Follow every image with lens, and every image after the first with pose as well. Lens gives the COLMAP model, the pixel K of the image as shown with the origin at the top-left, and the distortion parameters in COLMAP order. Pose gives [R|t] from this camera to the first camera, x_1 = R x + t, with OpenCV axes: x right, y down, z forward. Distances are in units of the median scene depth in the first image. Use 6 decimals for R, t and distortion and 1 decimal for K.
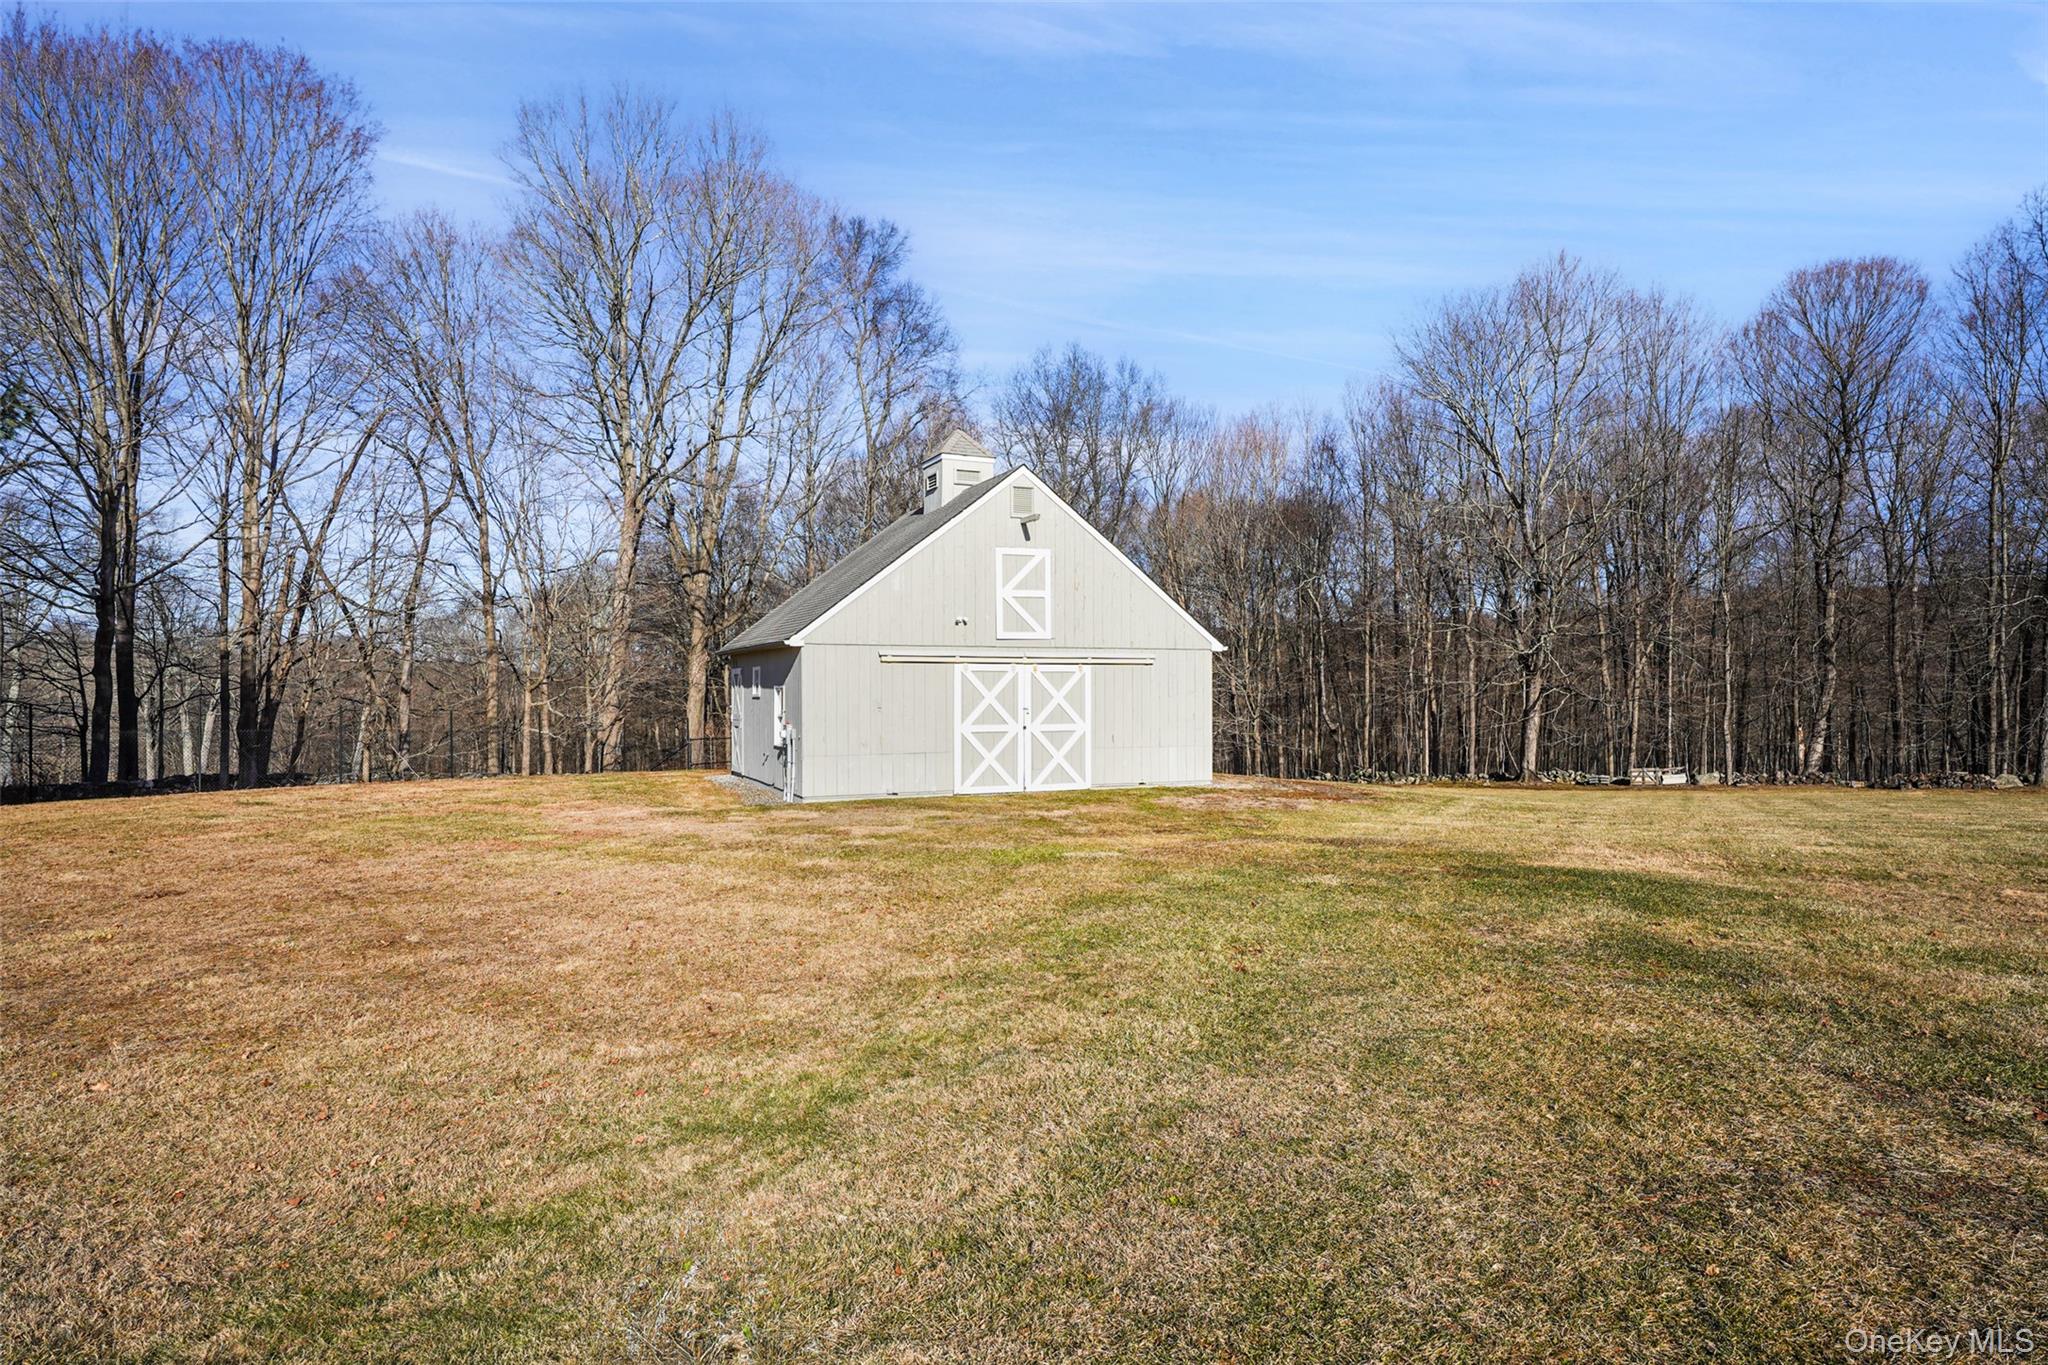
lens RADIAL K [[1176.6, 0, 1024.9], [0, 1176.6, 670.4], [0, 0, 1]] dist [-0.004343, -0.003909]
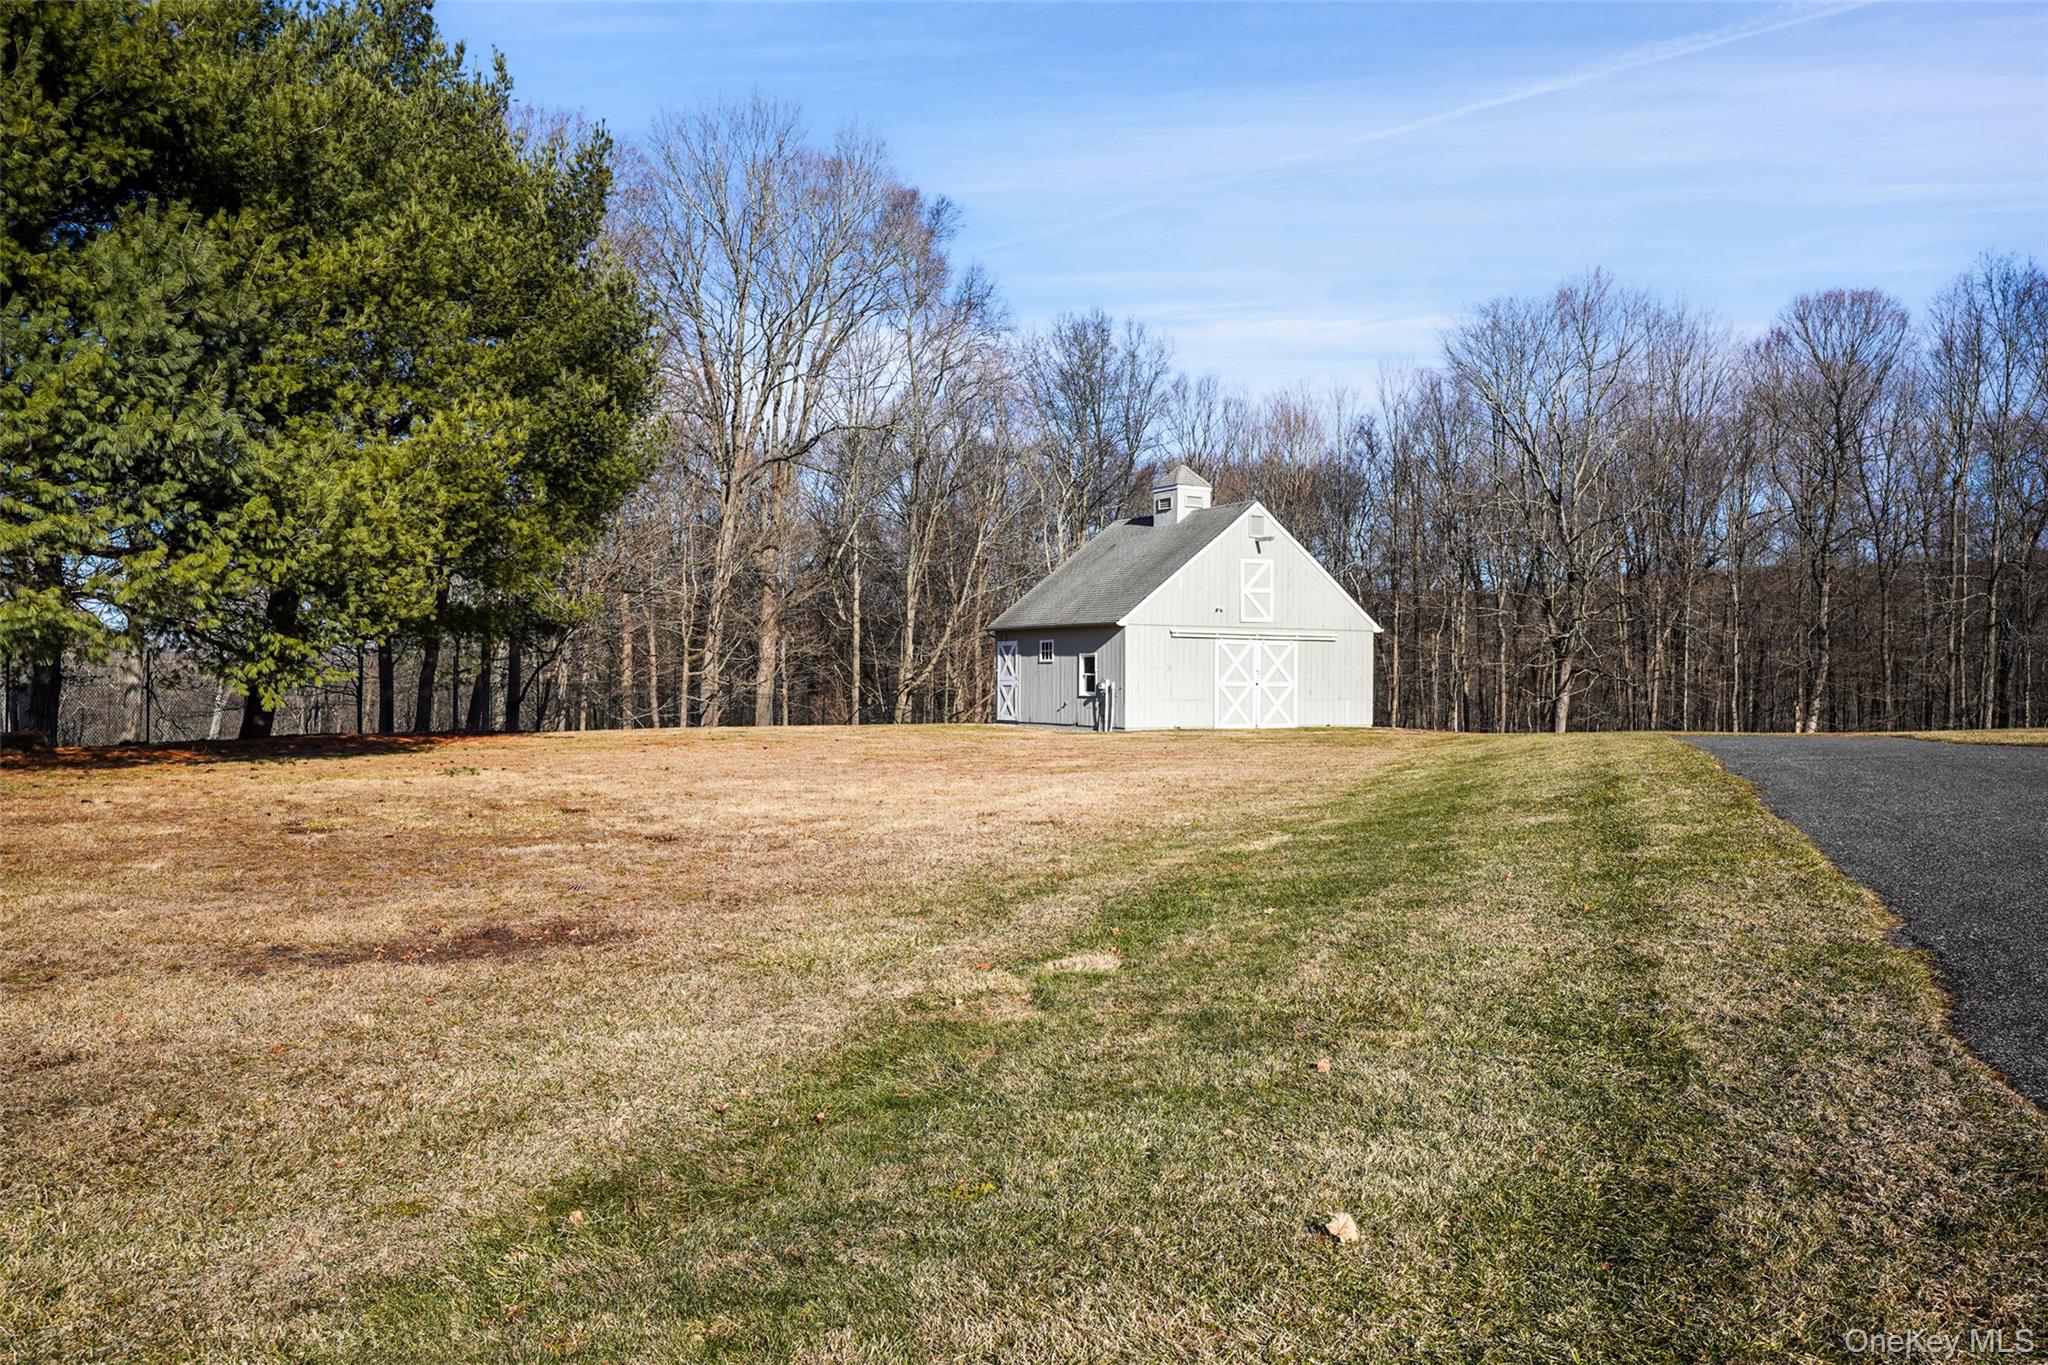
lens RADIAL K [[1598.7, 0, 1019.7], [0, 1598.7, 681.7], [0, 0, 1]] dist [-0.000072, 0.013221]
pose [[0.994288, 0.007217, 0.106482, -0.230743], [-0.008903, 0.999842, 0.015368, 0.008629], [-0.106354, -0.016228, 0.994196, -0.424373]]
